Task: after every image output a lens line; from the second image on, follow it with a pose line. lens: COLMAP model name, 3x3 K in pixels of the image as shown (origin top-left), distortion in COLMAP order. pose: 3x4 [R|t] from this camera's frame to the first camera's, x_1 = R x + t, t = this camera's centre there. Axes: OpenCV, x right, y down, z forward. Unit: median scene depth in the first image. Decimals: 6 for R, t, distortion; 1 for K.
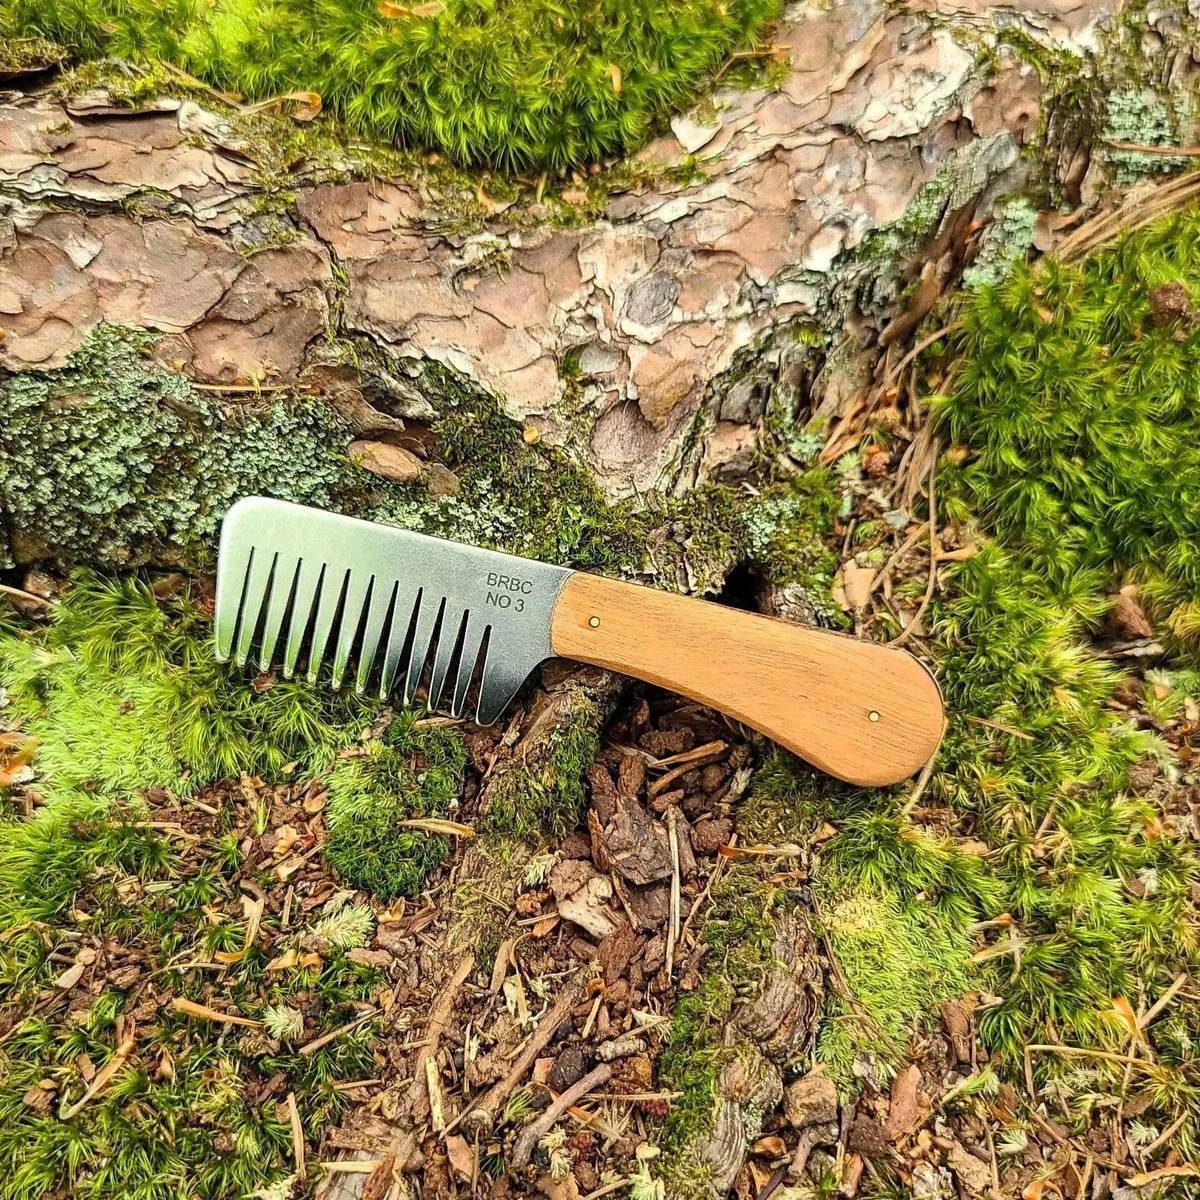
lens RADIAL K [[1171.1, 0, 543.7], [0, 1171.1, 632.3], [0, 0, 1]] dist [-0.029661, 0.000788]
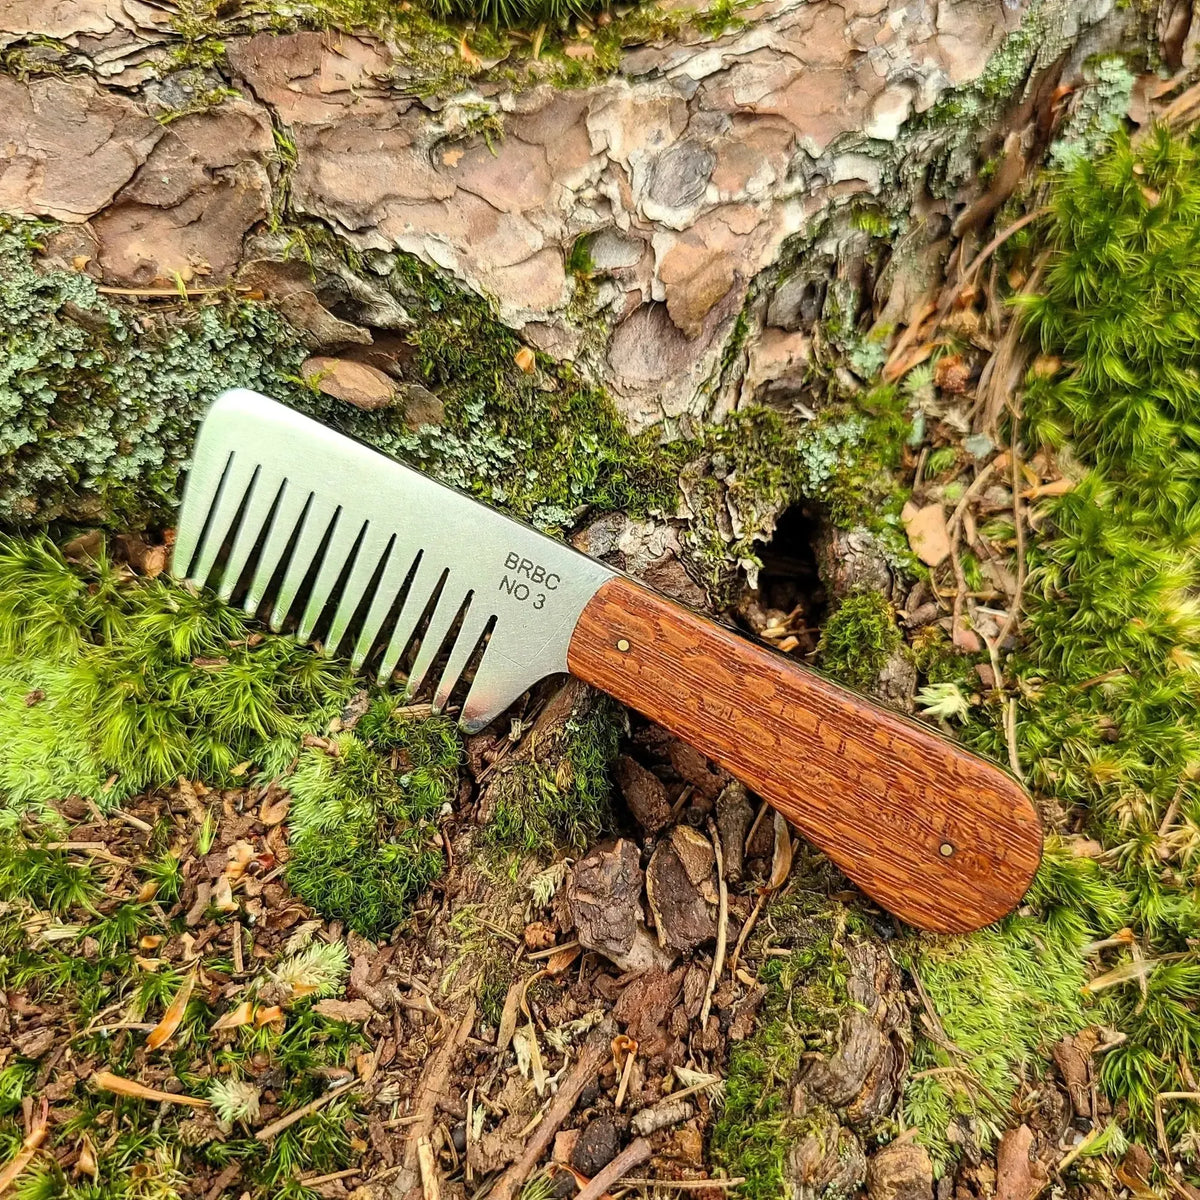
lens RADIAL K [[1171.1, 0, 579.1], [0, 1171.1, 634.1], [0, 0, 1]] dist [-0.029661, 0.000788]
pose [[0.999453, -0.020853, 0.025652, -0.003800], [0.019502, 0.998465, 0.051842, -0.014197], [-0.026694, -0.051313, 0.998326, 0.196435]]
